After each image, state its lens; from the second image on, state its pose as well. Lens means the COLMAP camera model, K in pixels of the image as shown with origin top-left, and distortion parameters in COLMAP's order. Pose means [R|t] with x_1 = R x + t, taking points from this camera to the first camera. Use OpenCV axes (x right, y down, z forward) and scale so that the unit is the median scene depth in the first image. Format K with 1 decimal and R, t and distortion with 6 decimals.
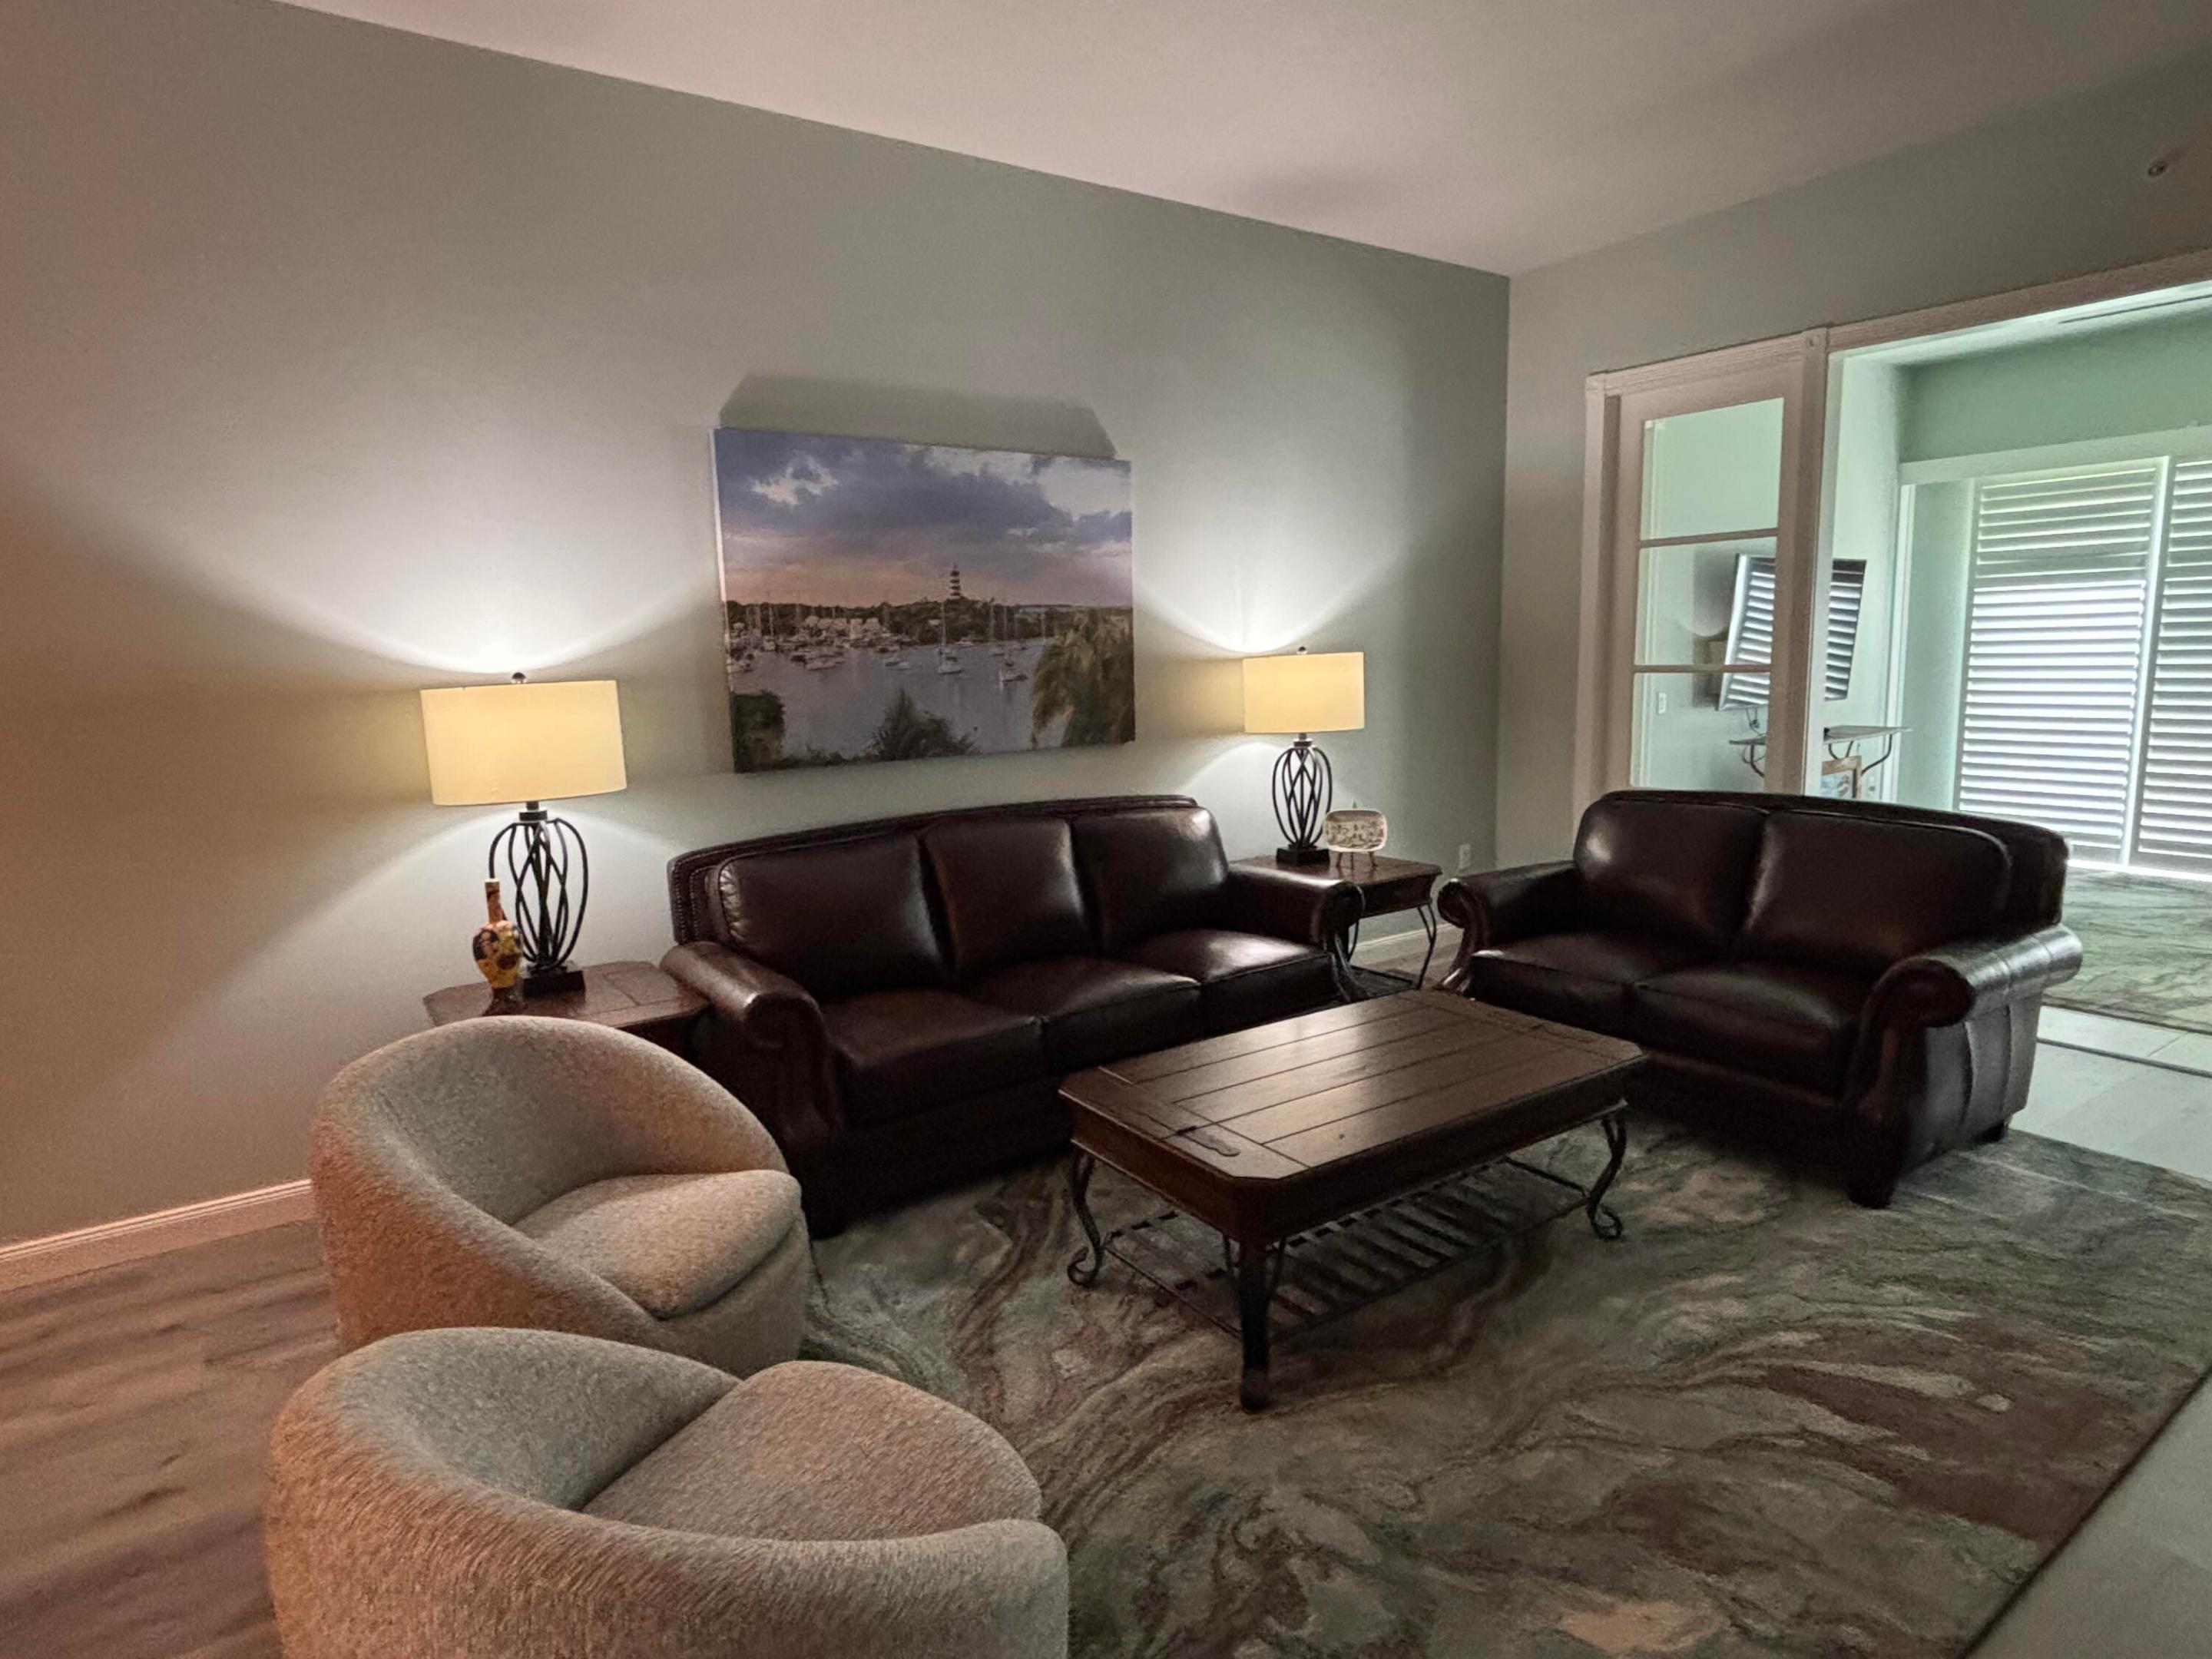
lens RADIAL K [[1239.1, 0, 1101.6], [0, 1239.1, 831.2], [0, 0, 1]] dist [-0.000755, 0.001476]
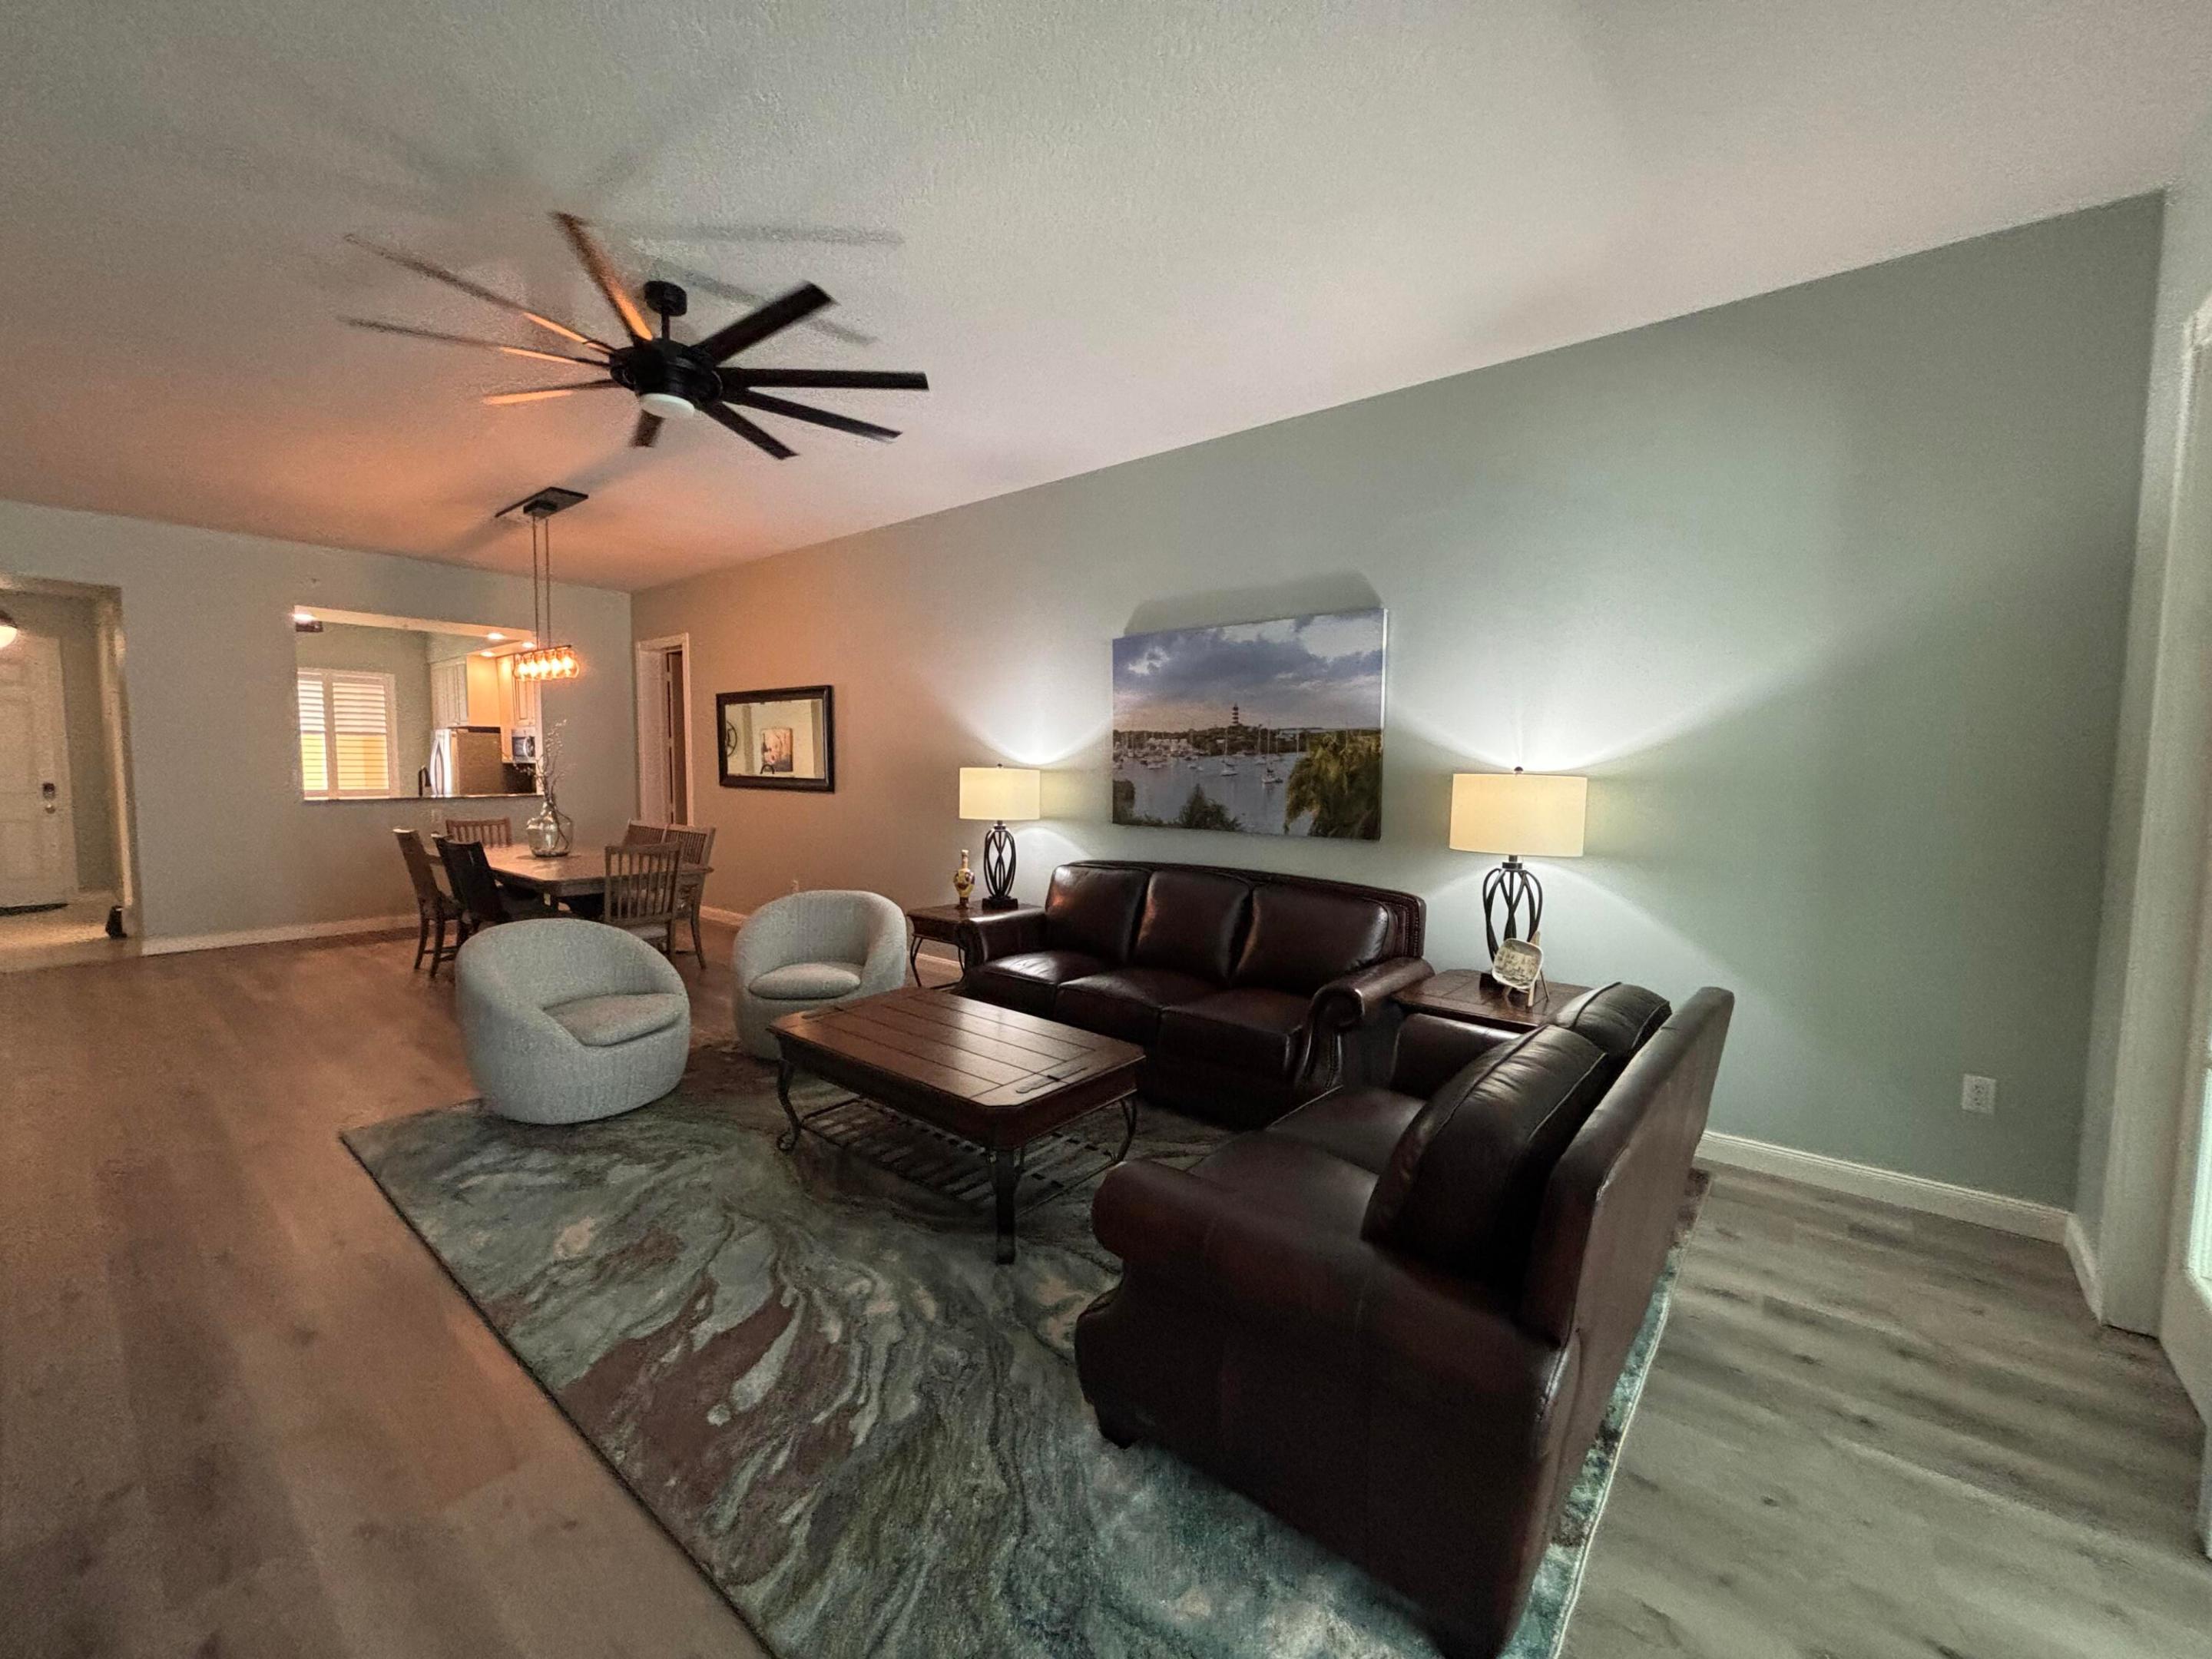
lens RADIAL K [[885.1, 0, 1106.0], [0, 885.1, 829.5], [0, 0, 1]] dist [-0.000023, -0.000859]
pose [[0.271564, 0.098071, -0.957411, 1.107878], [-0.153561, 0.986465, 0.057490, -0.131752], [0.950091, 0.131408, 0.282948, 0.736145]]
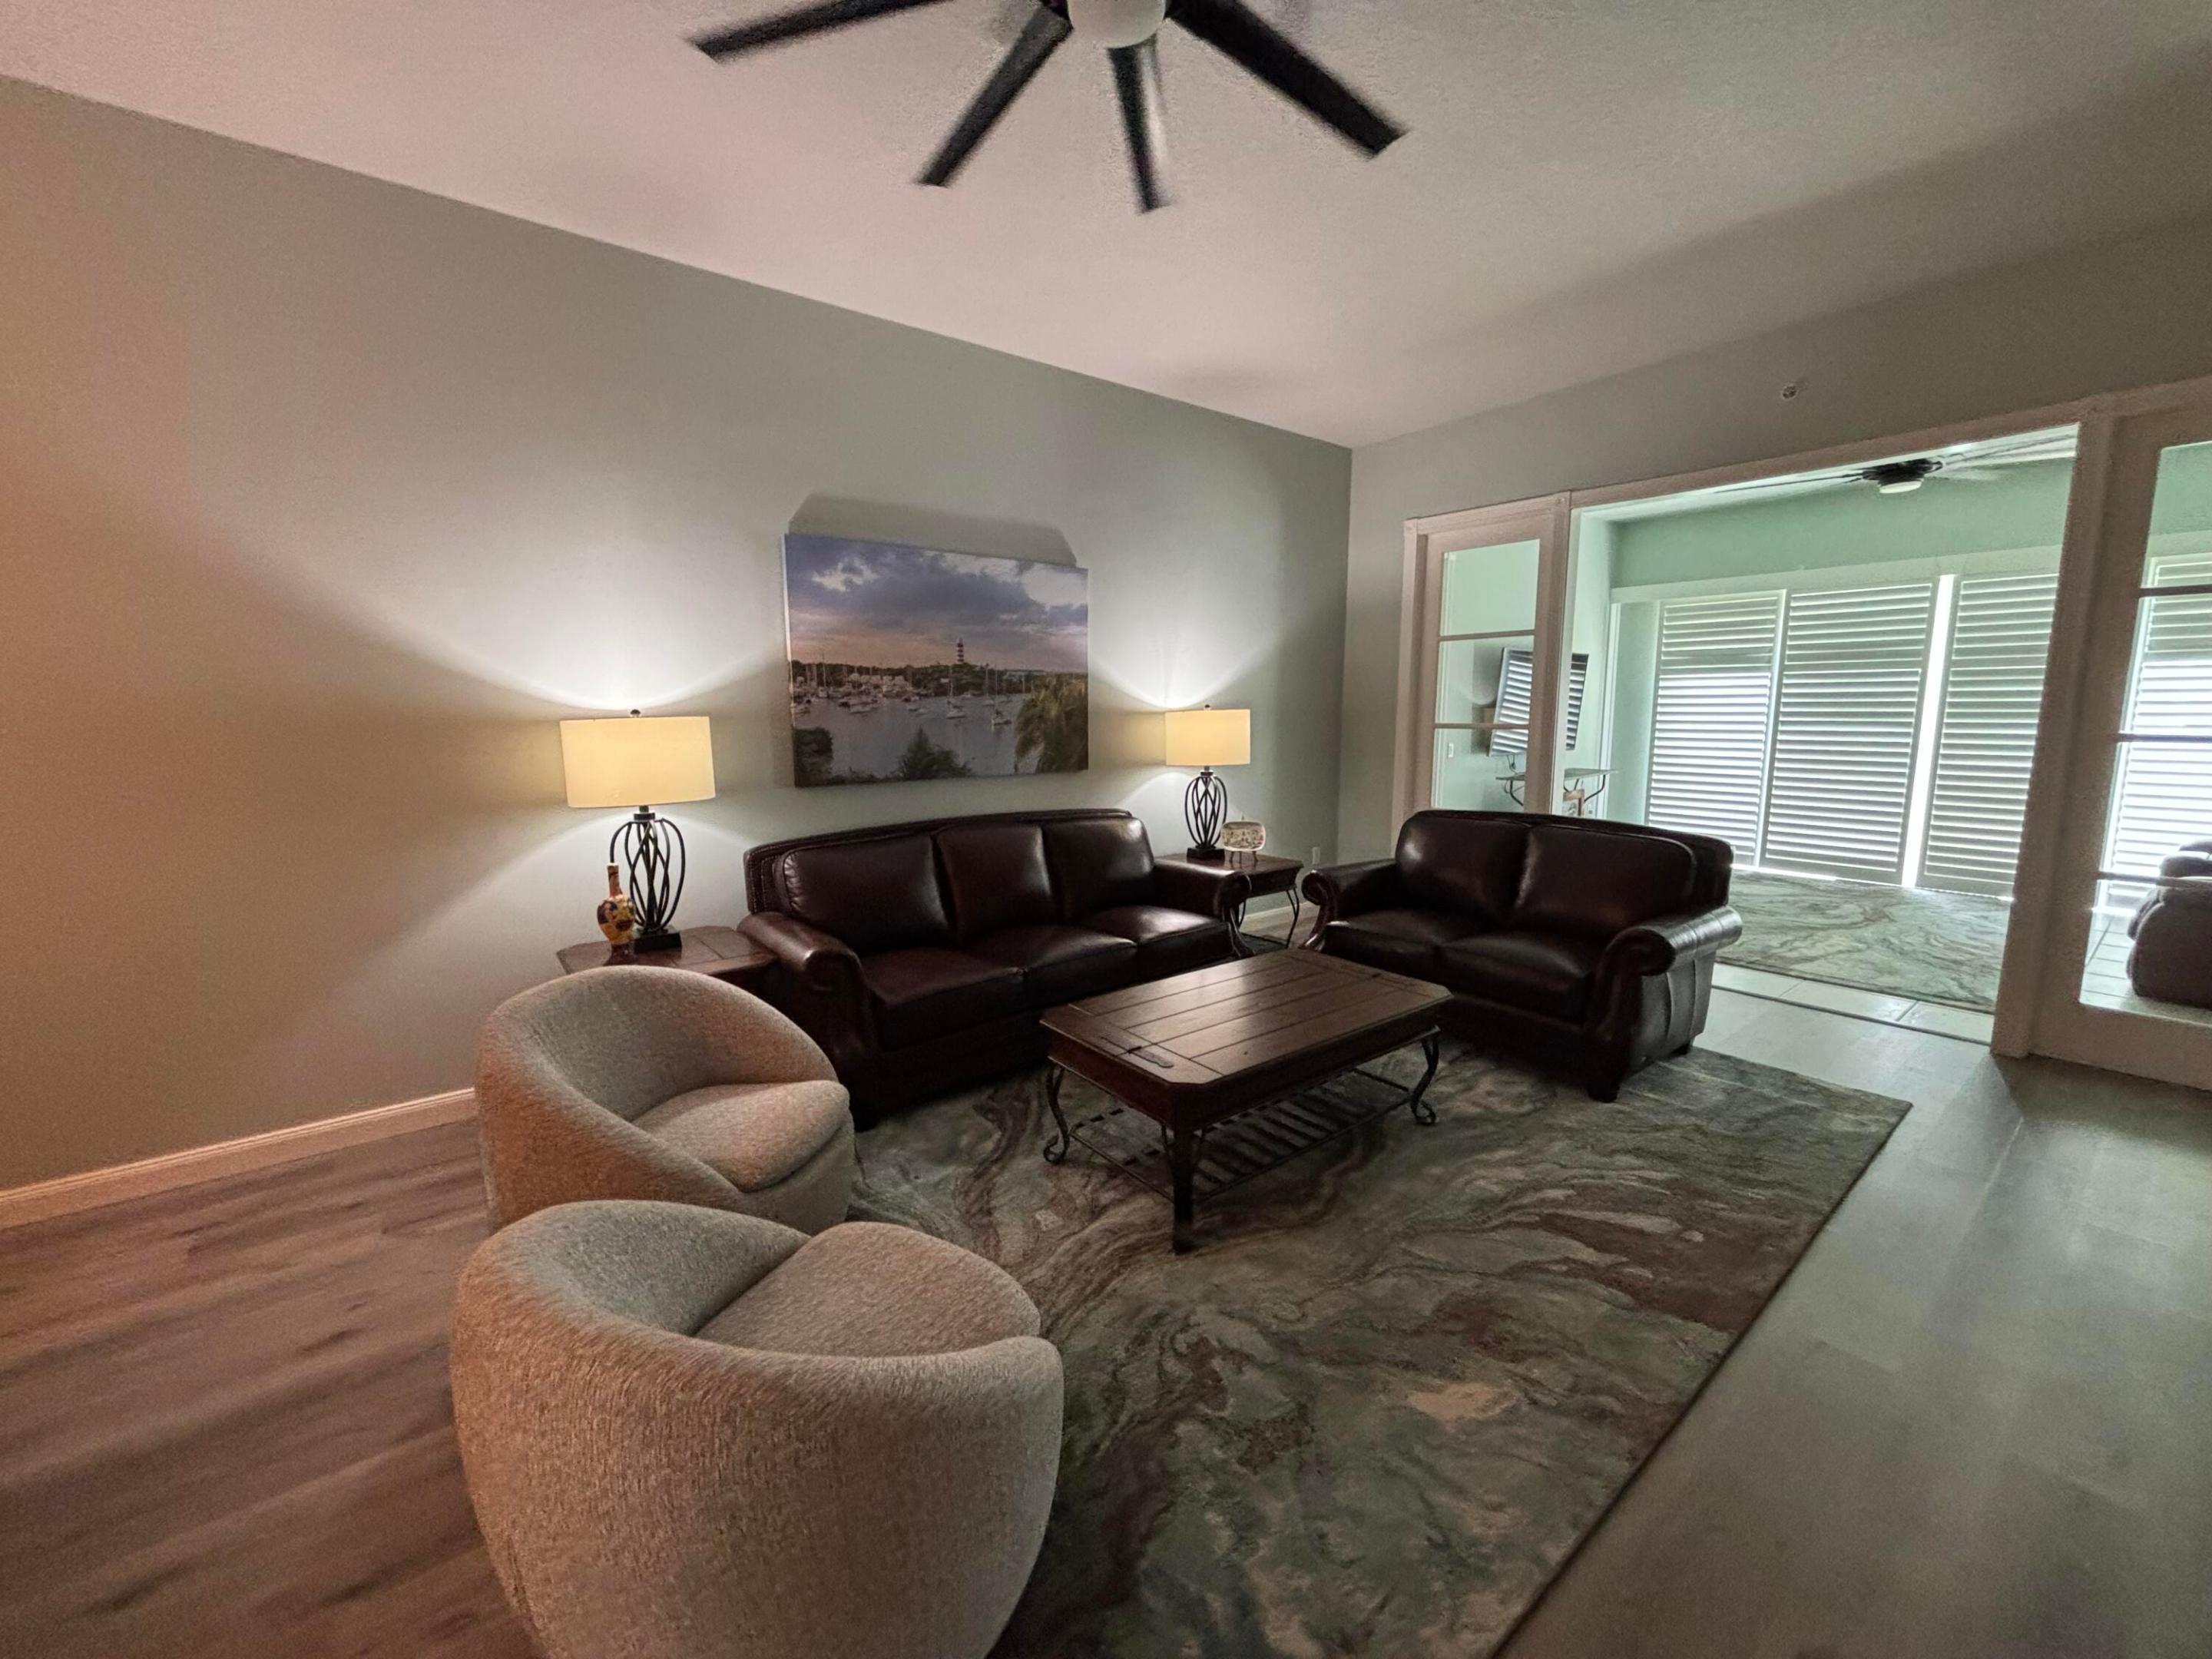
lens RADIAL K [[886.9, 0, 1109.3], [0, 886.9, 830.8], [0, 0, 1]] dist [0.000721, -0.000218]
pose [[0.997669, 0.012155, 0.067150, -0.021822], [-0.011683, 0.999904, -0.007420, 0.004201], [-0.067233, 0.006618, 0.997715, 0.010537]]
